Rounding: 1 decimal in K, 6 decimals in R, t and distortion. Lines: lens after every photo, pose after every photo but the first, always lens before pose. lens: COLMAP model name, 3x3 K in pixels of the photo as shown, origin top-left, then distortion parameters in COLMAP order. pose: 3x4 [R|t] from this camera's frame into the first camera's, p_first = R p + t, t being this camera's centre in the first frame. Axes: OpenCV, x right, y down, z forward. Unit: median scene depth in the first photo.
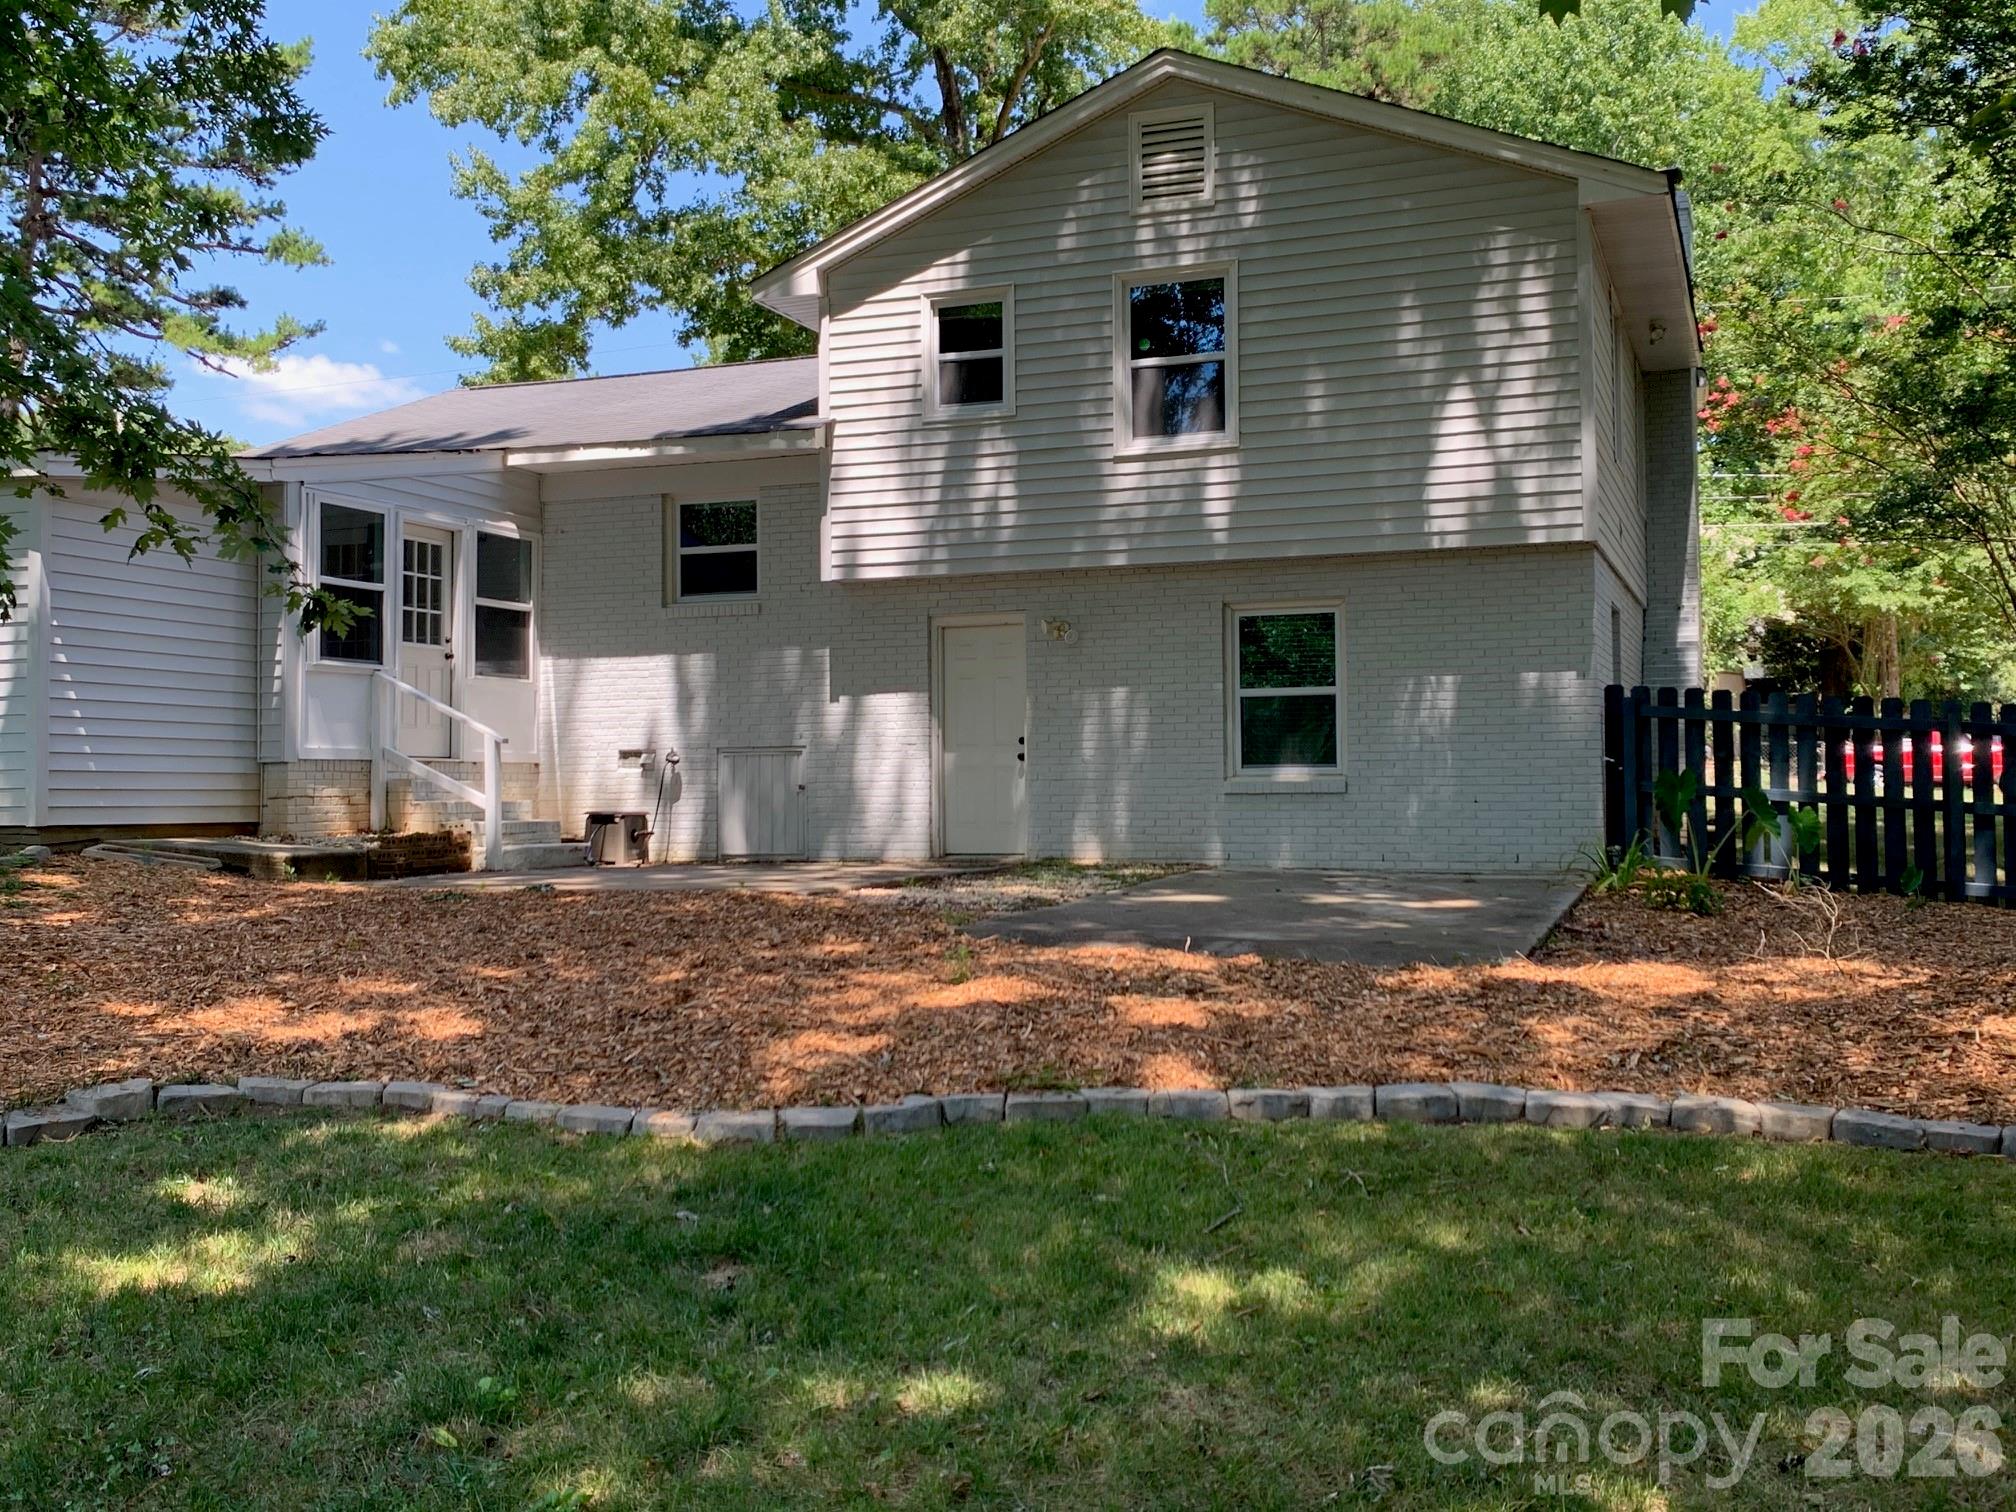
lens RADIAL K [[2005.6, 0, 999.1], [0, 2005.6, 701.9], [0, 0, 1]] dist [0.194651, -0.514450]
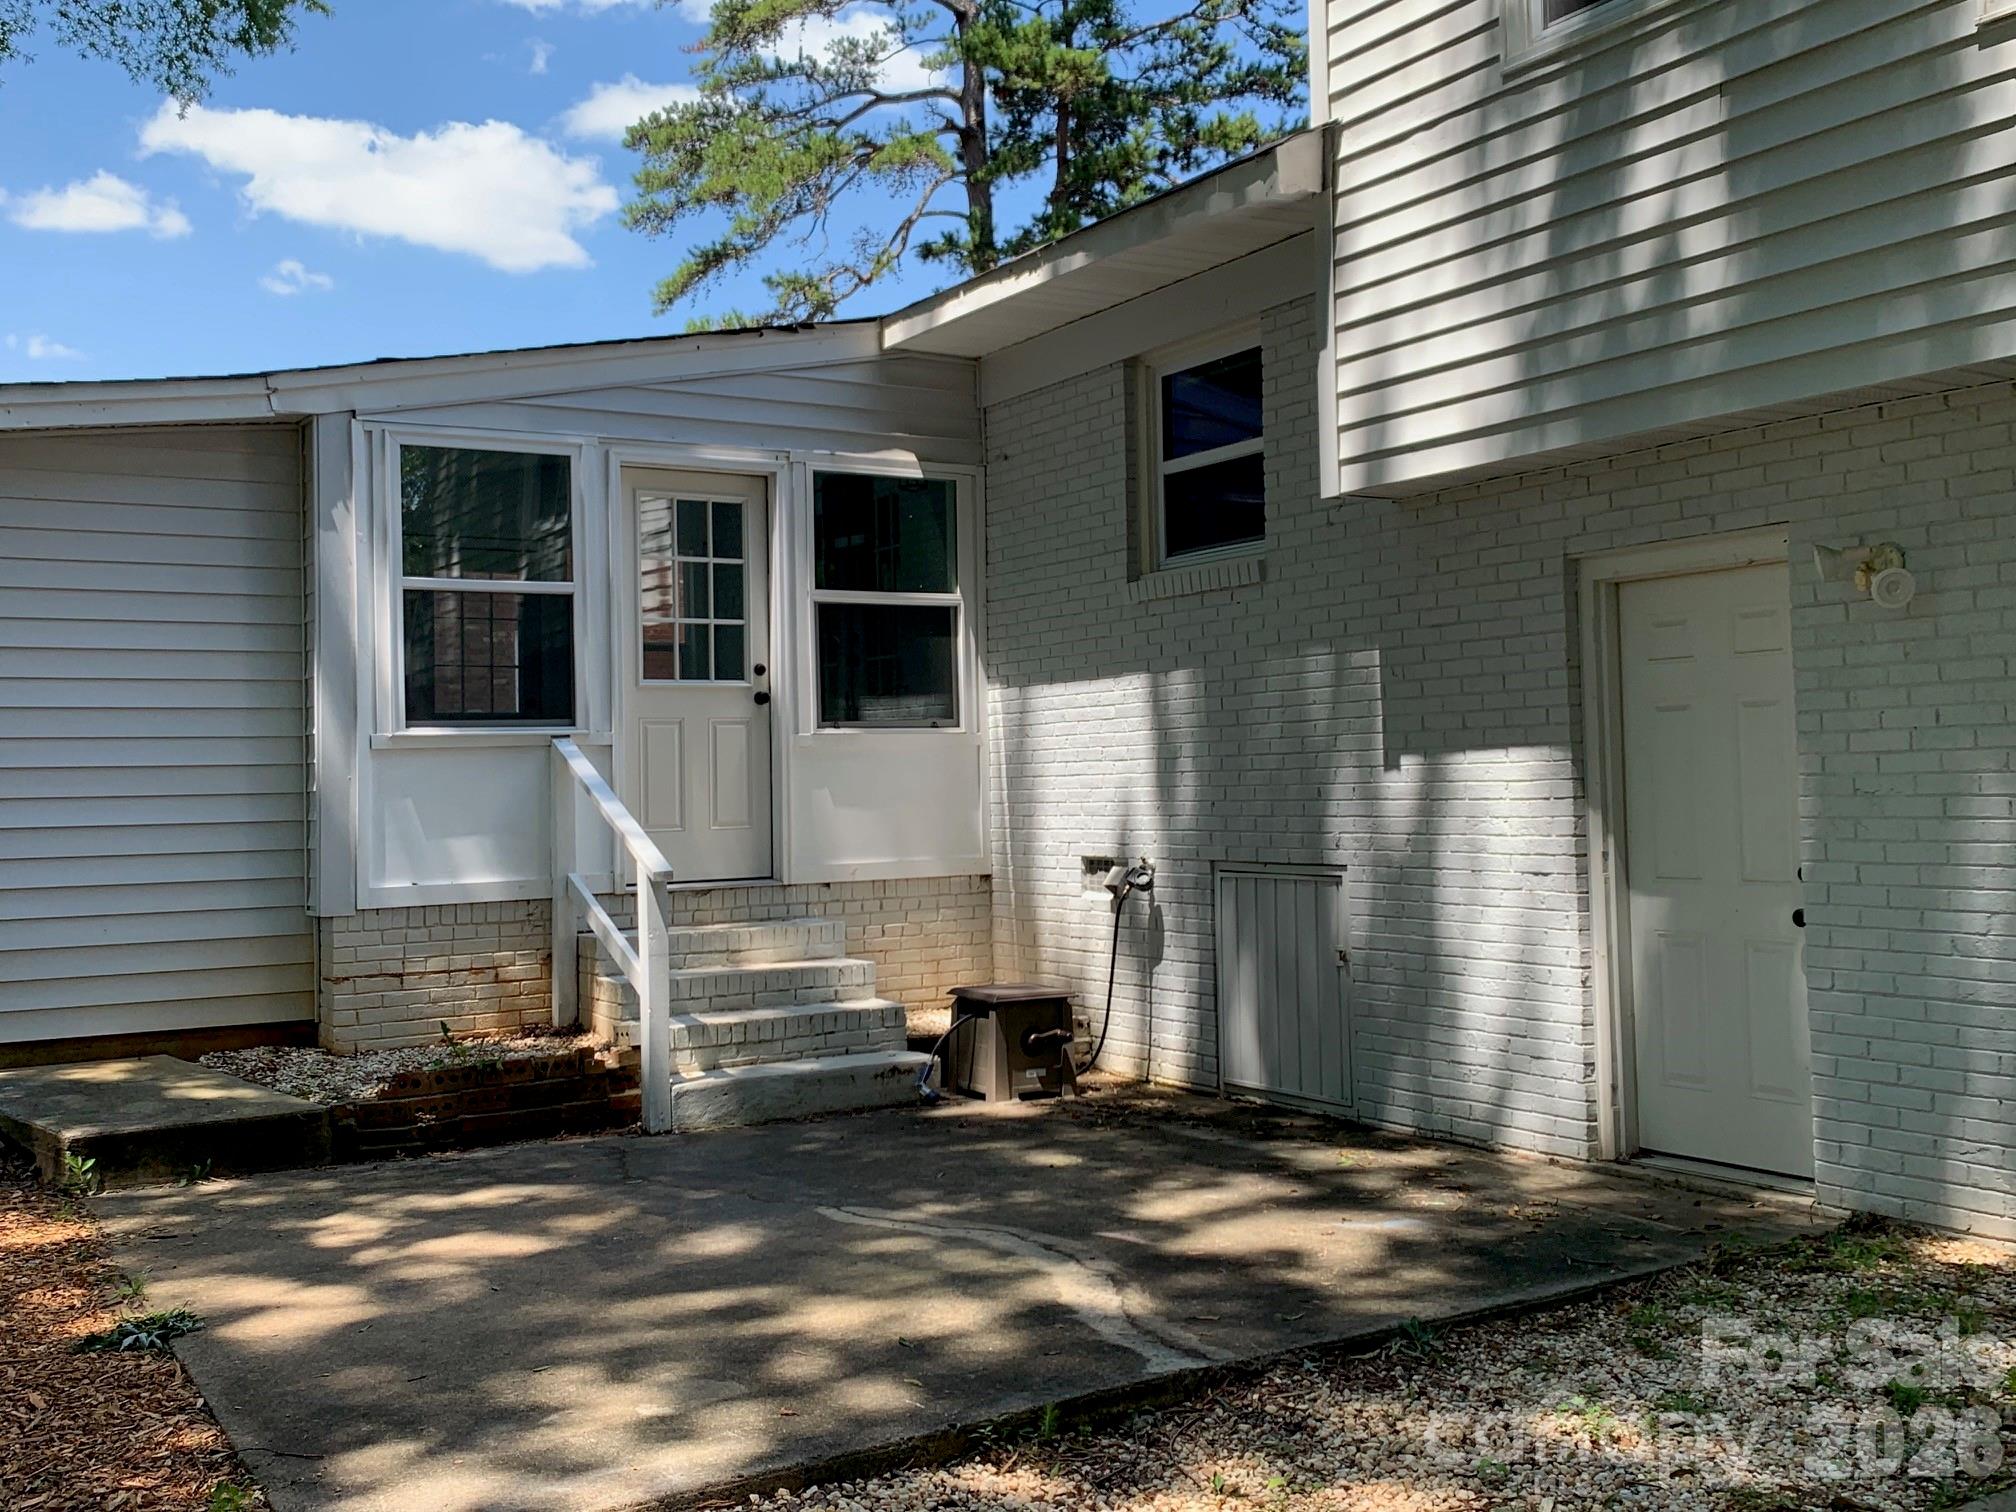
lens RADIAL K [[2005.6, 0, 999.1], [0, 2005.6, 701.9], [0, 0, 1]] dist [0.194651, -0.514450]
pose [[0.793603, -0.036669, -0.607329, 0.122659], [0.043982, 0.999028, -0.002847, -0.017575], [0.606844, -0.024452, 0.794445, 0.611506]]
